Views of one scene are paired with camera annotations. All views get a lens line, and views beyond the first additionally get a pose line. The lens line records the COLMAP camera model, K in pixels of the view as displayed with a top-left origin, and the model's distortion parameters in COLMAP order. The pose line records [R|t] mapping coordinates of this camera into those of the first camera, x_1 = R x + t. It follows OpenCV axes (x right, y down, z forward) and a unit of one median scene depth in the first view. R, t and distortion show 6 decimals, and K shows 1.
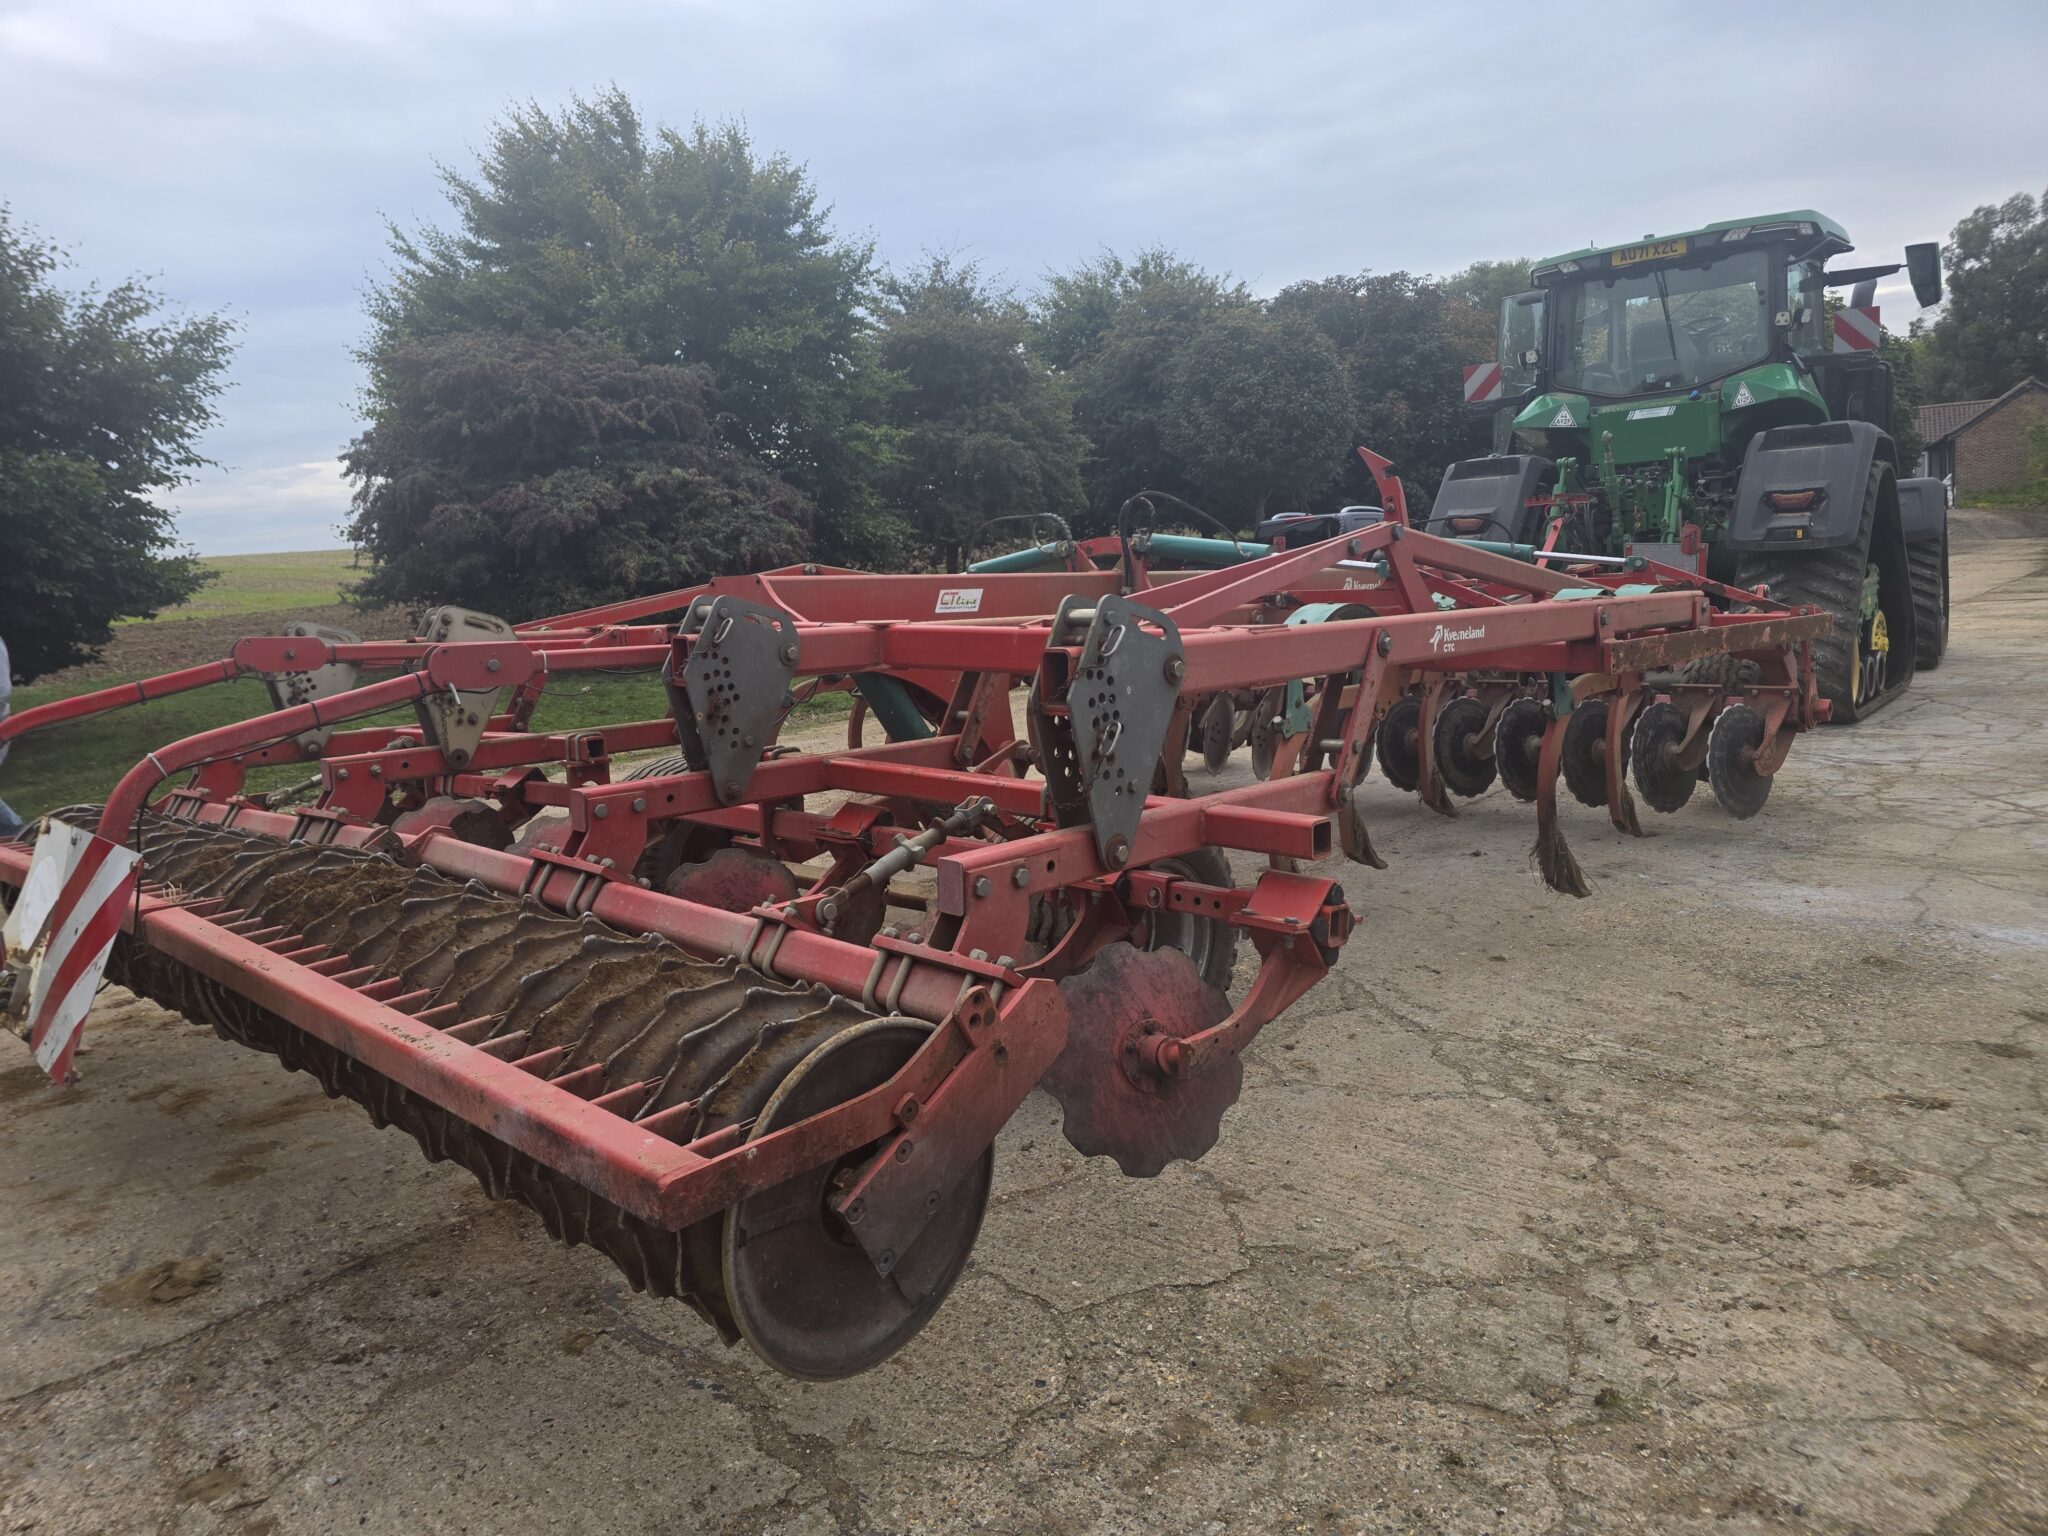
lens RADIAL K [[1399.2, 0, 1022.9], [0, 1399.2, 738.0], [0, 0, 1]] dist [0.055609, -0.067429]
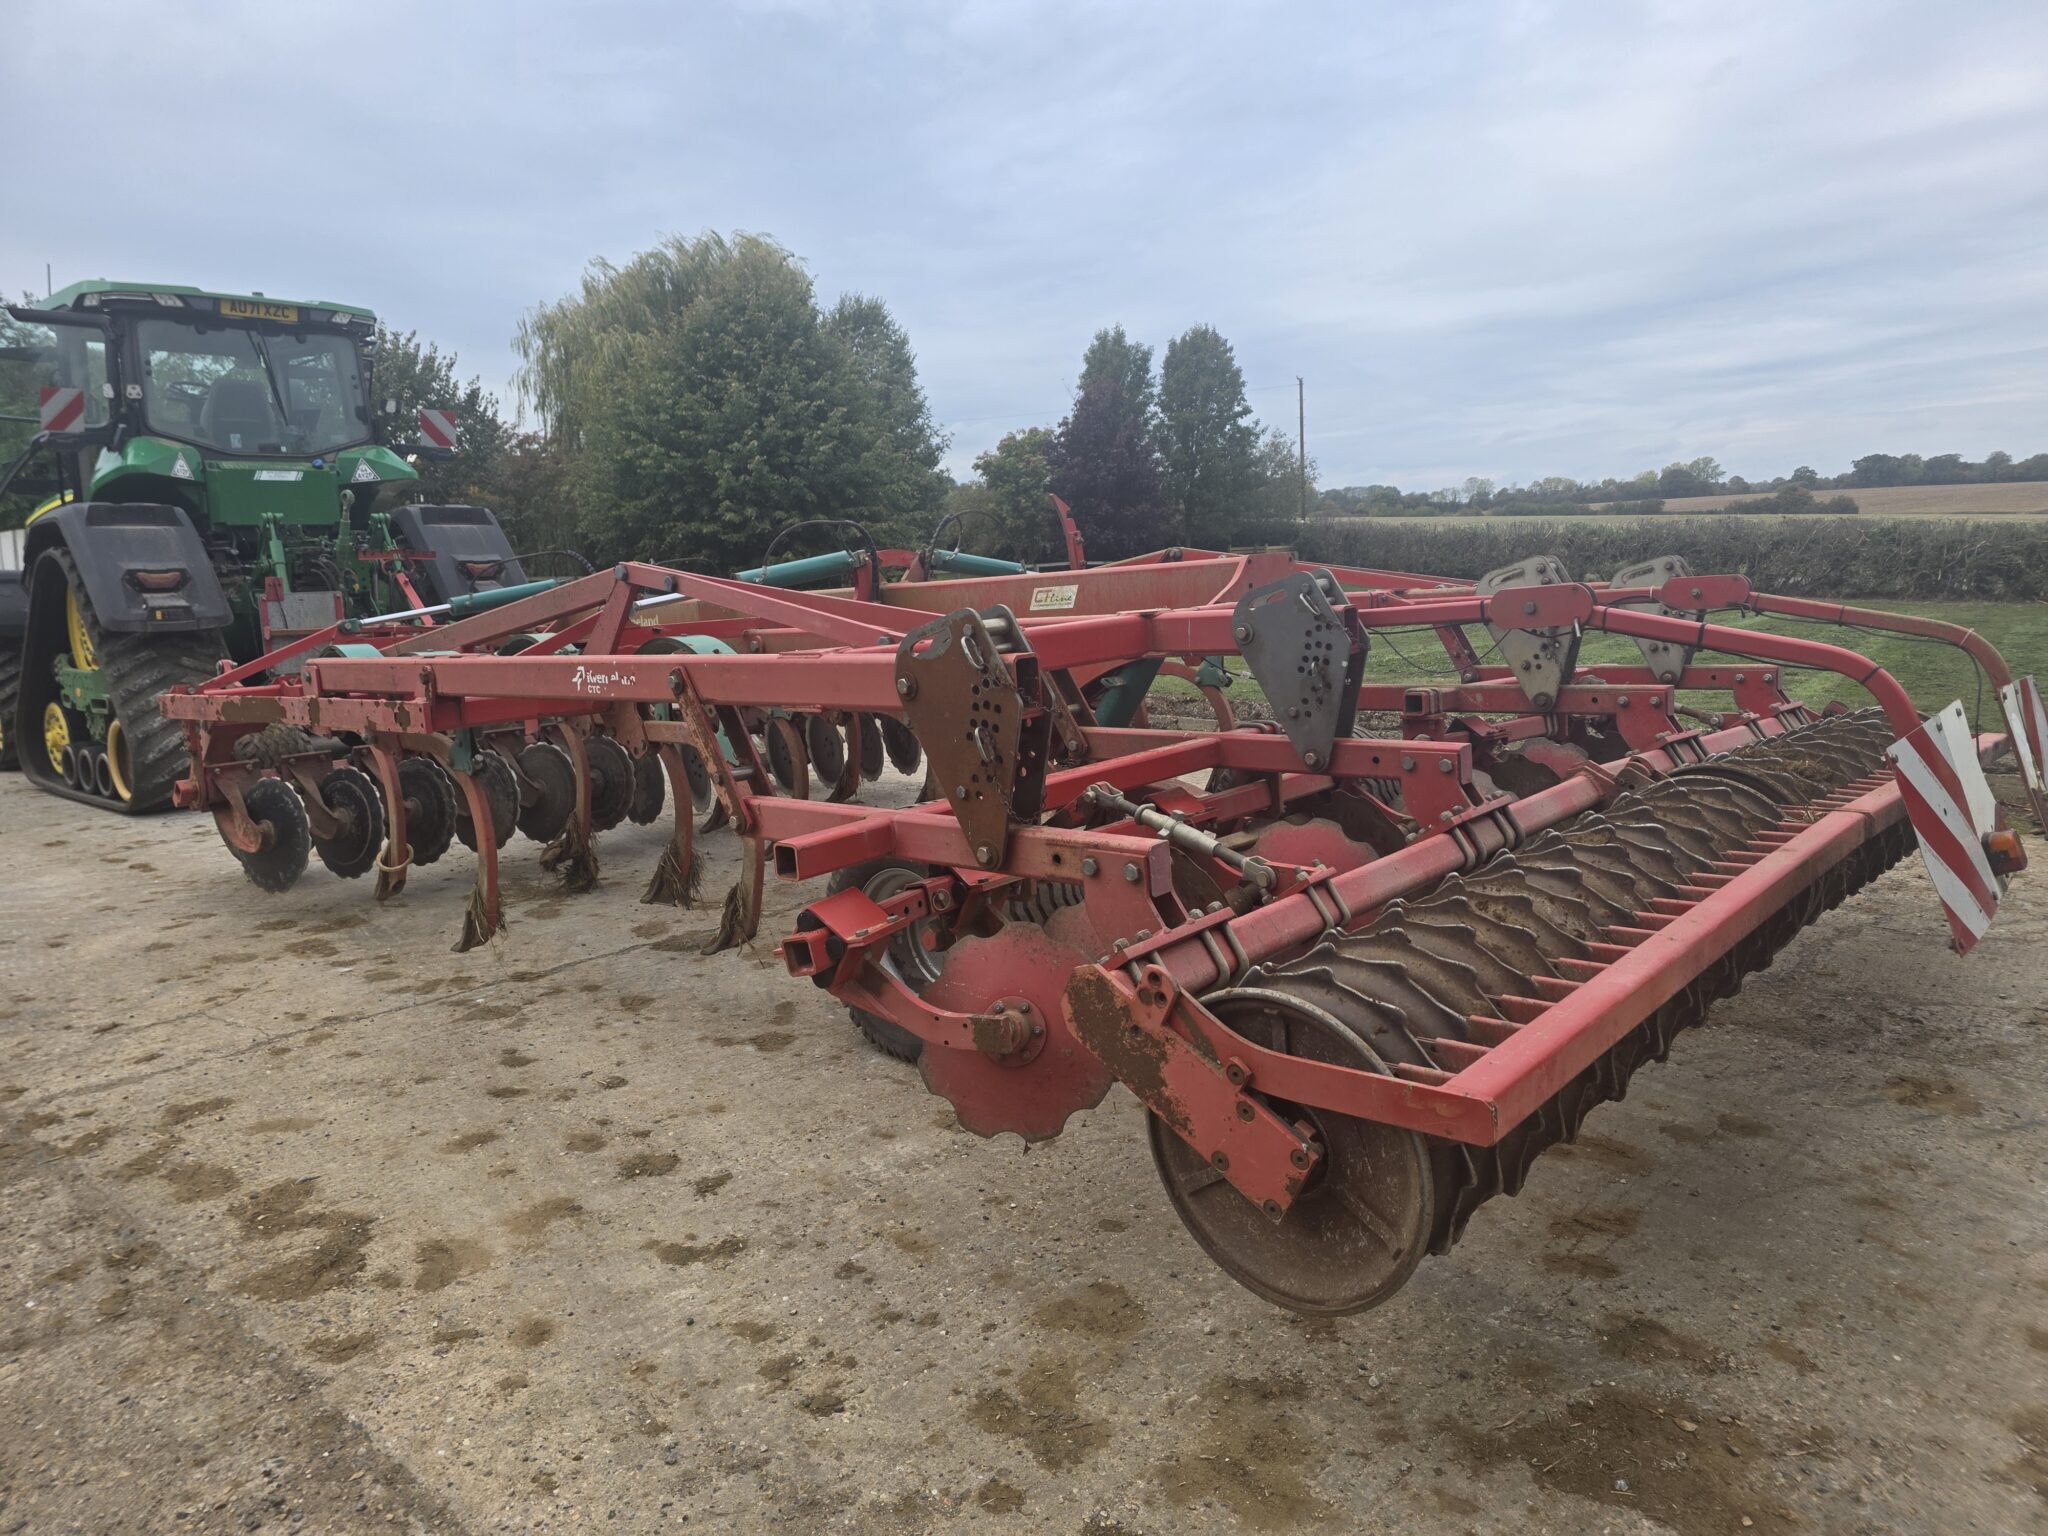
lens RADIAL K [[1399.2, 0, 1022.9], [0, 1399.2, 738.0], [0, 0, 1]] dist [0.055609, -0.067429]
pose [[-0.025304, -0.063957, 0.997632, -1.094314], [0.160784, 0.984699, 0.067206, -0.070318], [-0.986665, 0.162103, -0.014634, 1.070344]]
